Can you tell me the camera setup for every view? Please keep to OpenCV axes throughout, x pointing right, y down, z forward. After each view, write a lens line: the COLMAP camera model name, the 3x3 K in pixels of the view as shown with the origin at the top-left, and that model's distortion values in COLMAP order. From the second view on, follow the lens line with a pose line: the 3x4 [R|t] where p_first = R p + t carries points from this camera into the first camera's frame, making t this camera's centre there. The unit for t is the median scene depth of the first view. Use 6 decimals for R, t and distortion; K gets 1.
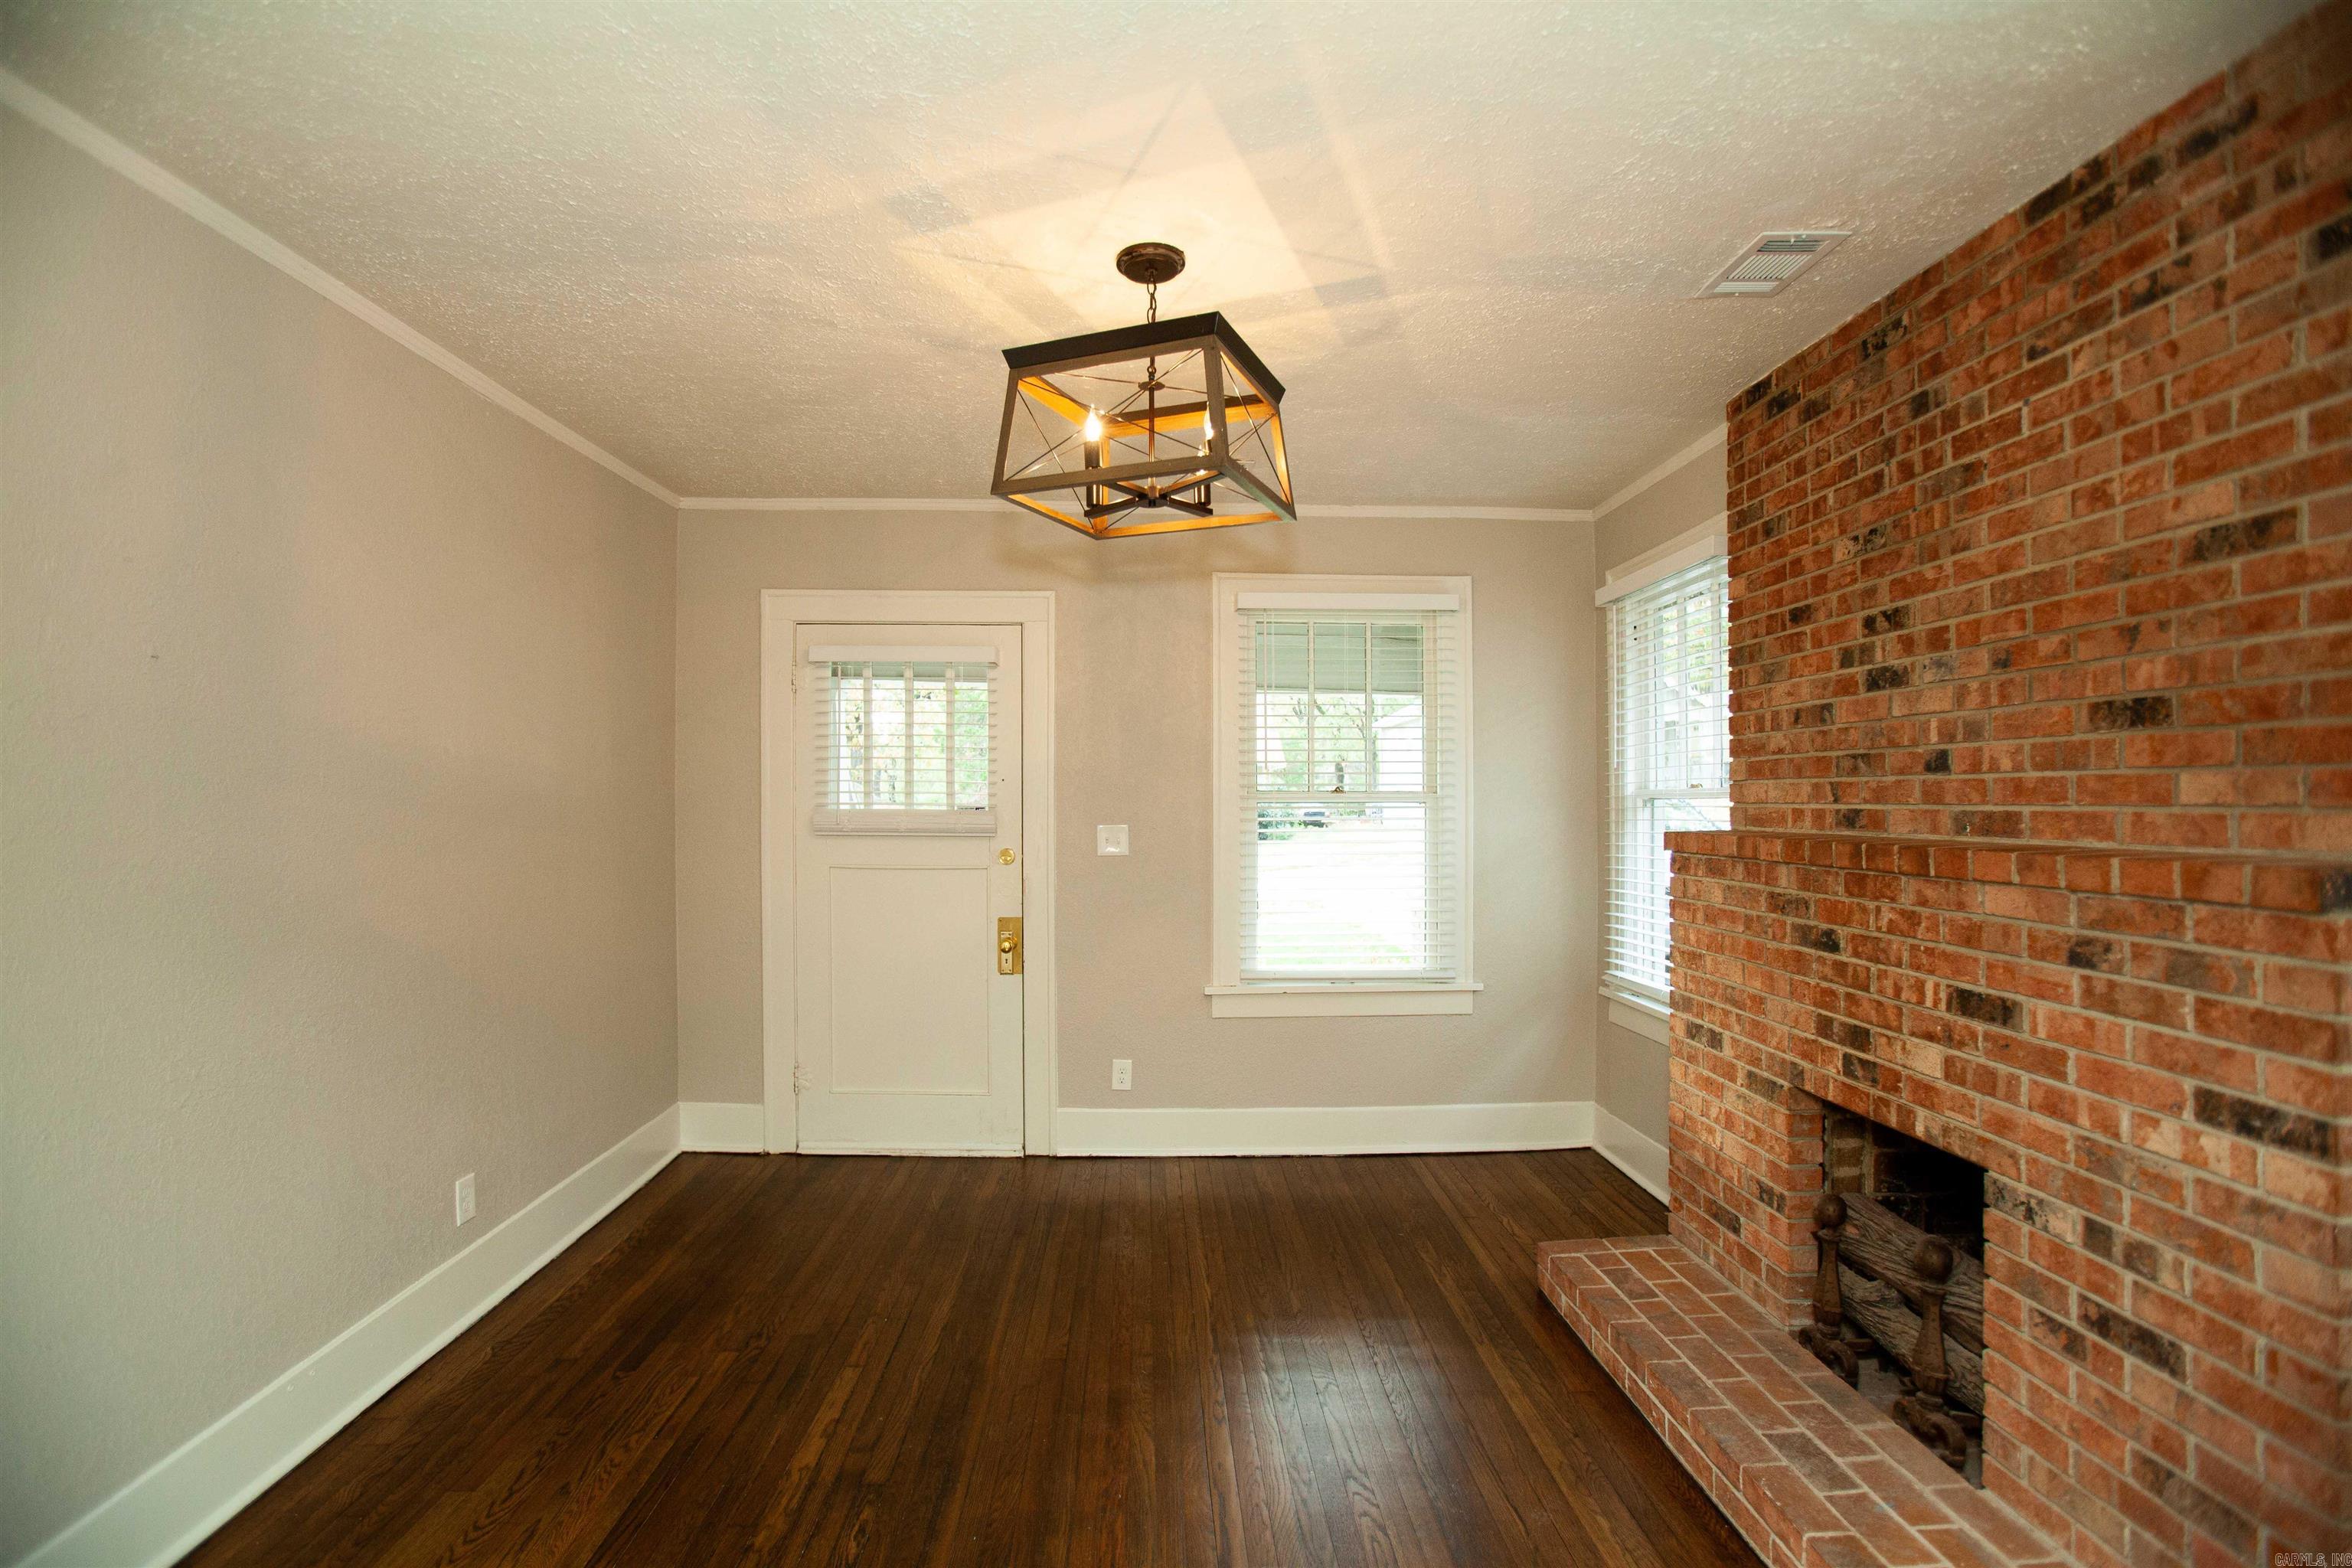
lens RADIAL K [[1089.2, 0, 1164.8], [0, 1089.2, 794.0], [0, 0, 1]] dist [-0.074419, 0.030662]
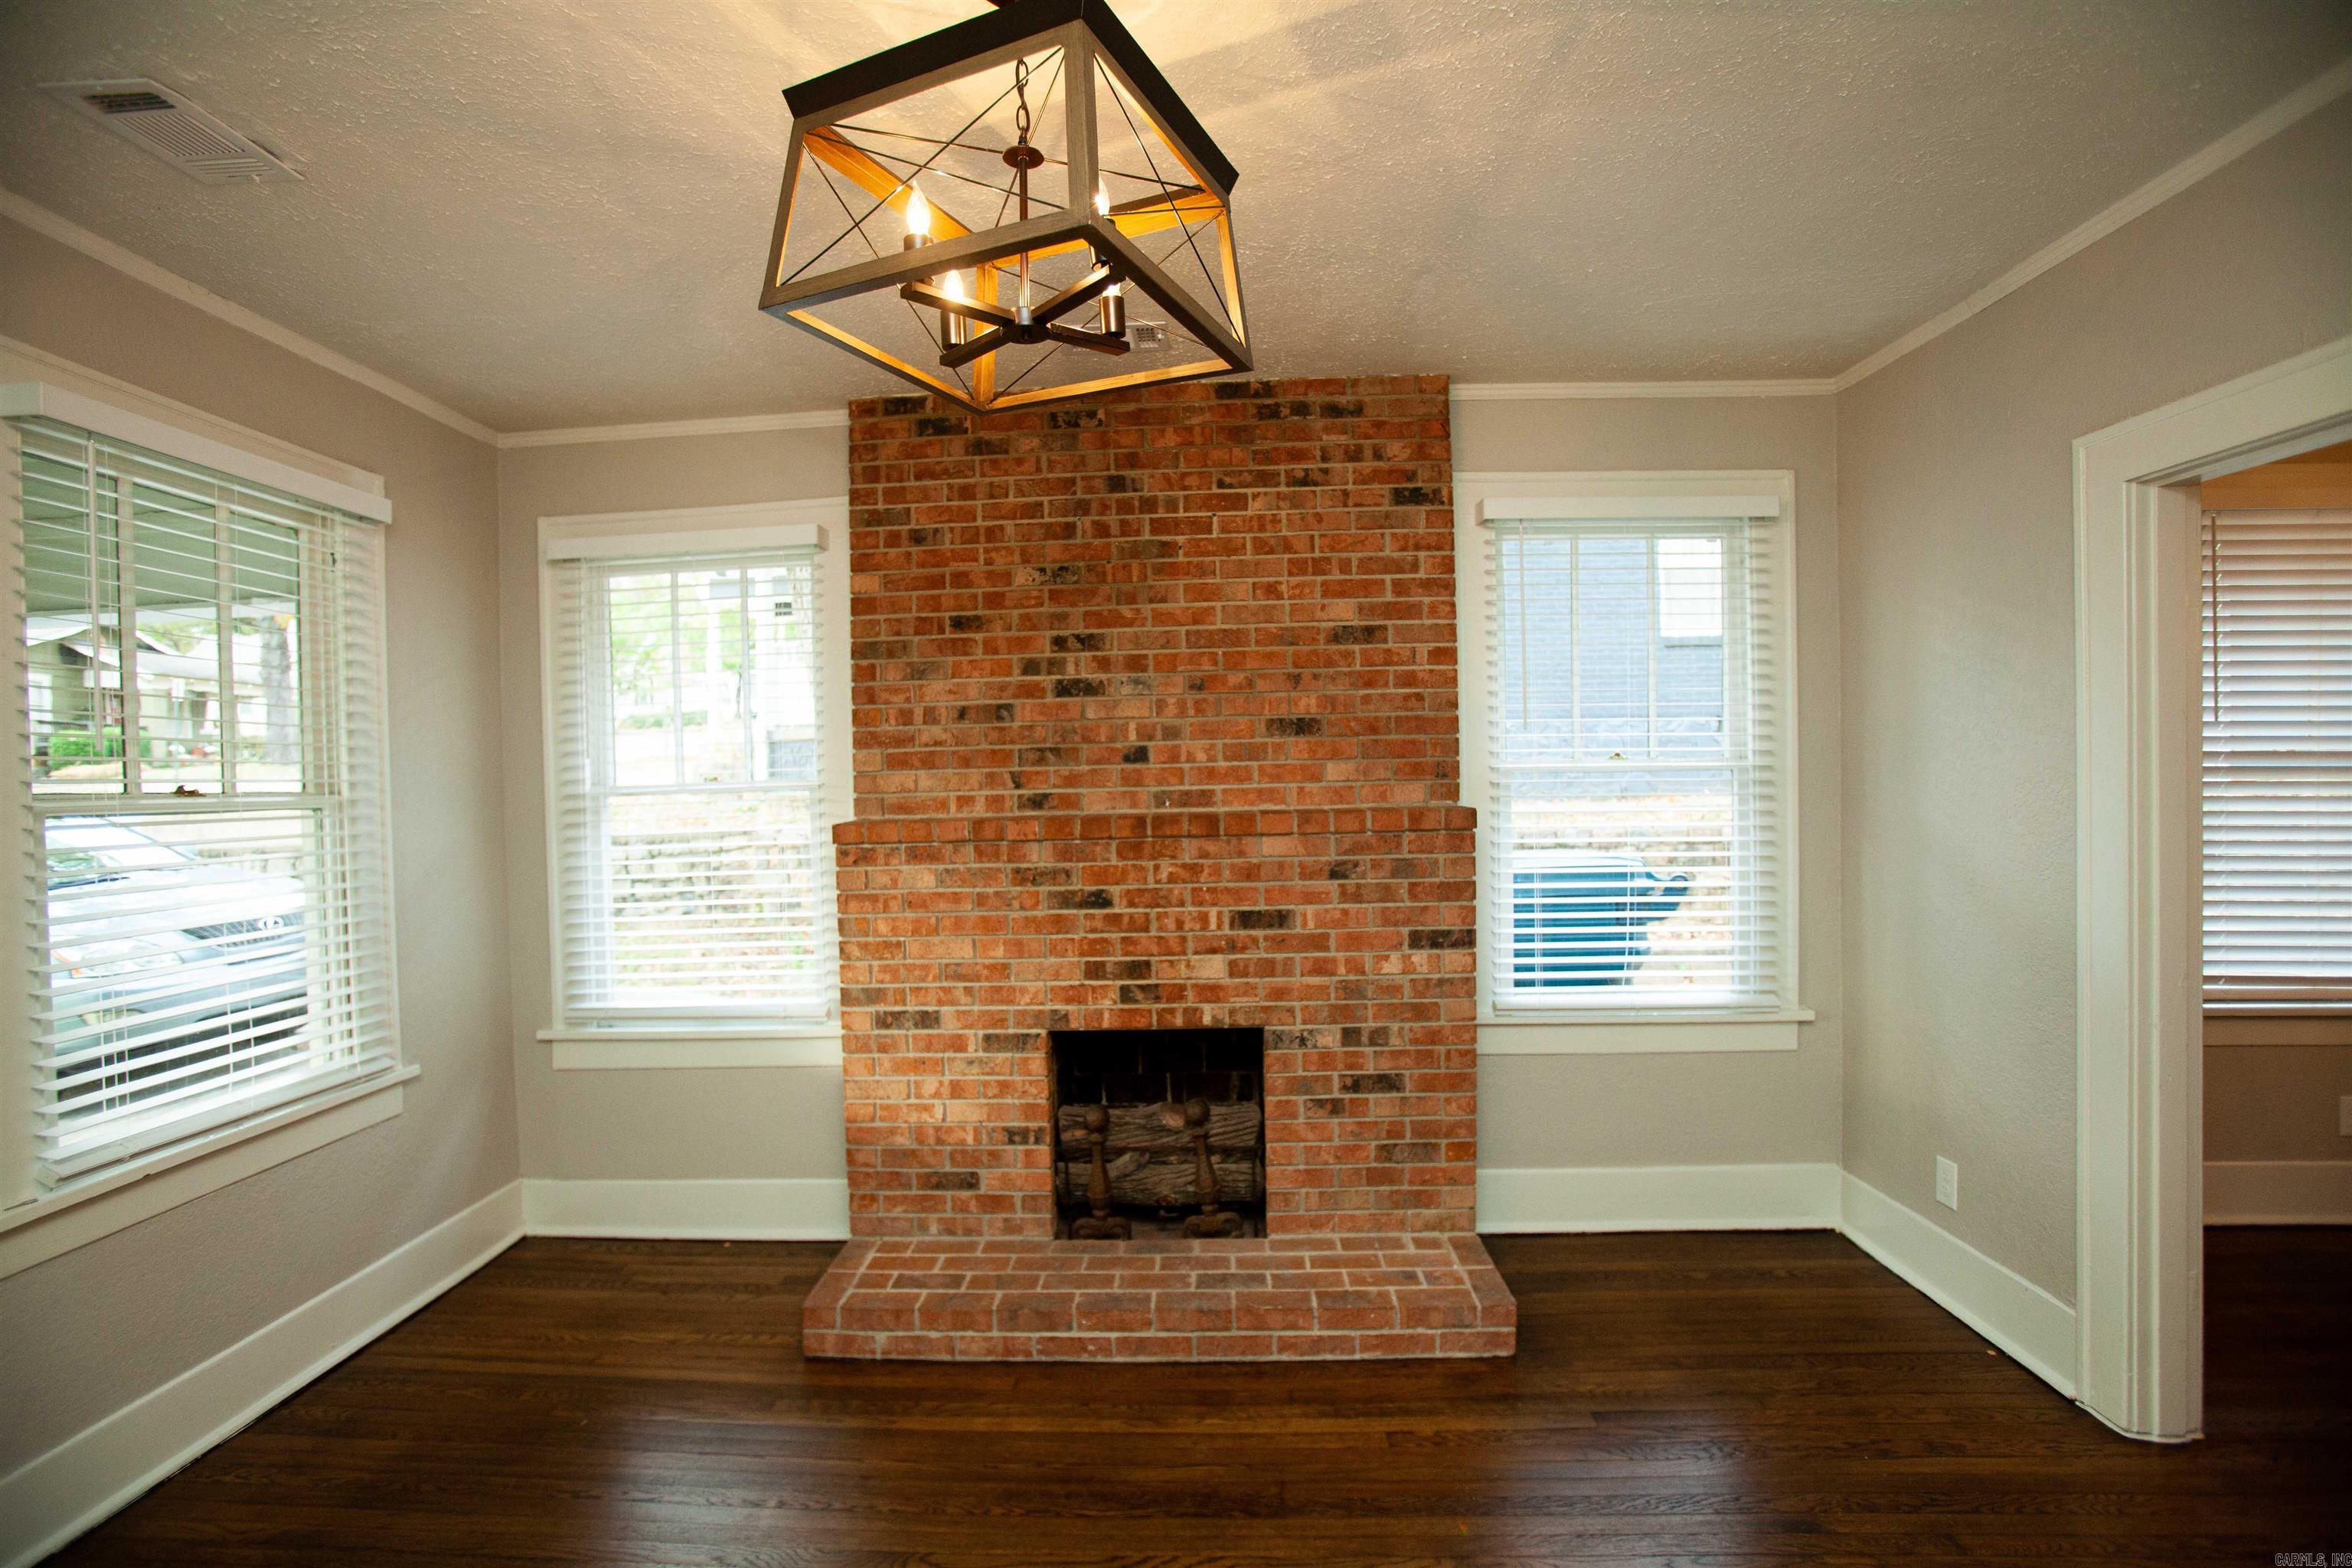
lens RADIAL K [[1095.1, 0, 1166.8], [0, 1095.1, 787.4], [0, 0, 1]] dist [-0.093589, 0.043106]
pose [[0.069430, -0.010093, 0.997536, -0.711587], [0.020320, 0.999756, 0.008701, -0.000329], [-0.997380, 0.019666, 0.069619, 0.941655]]
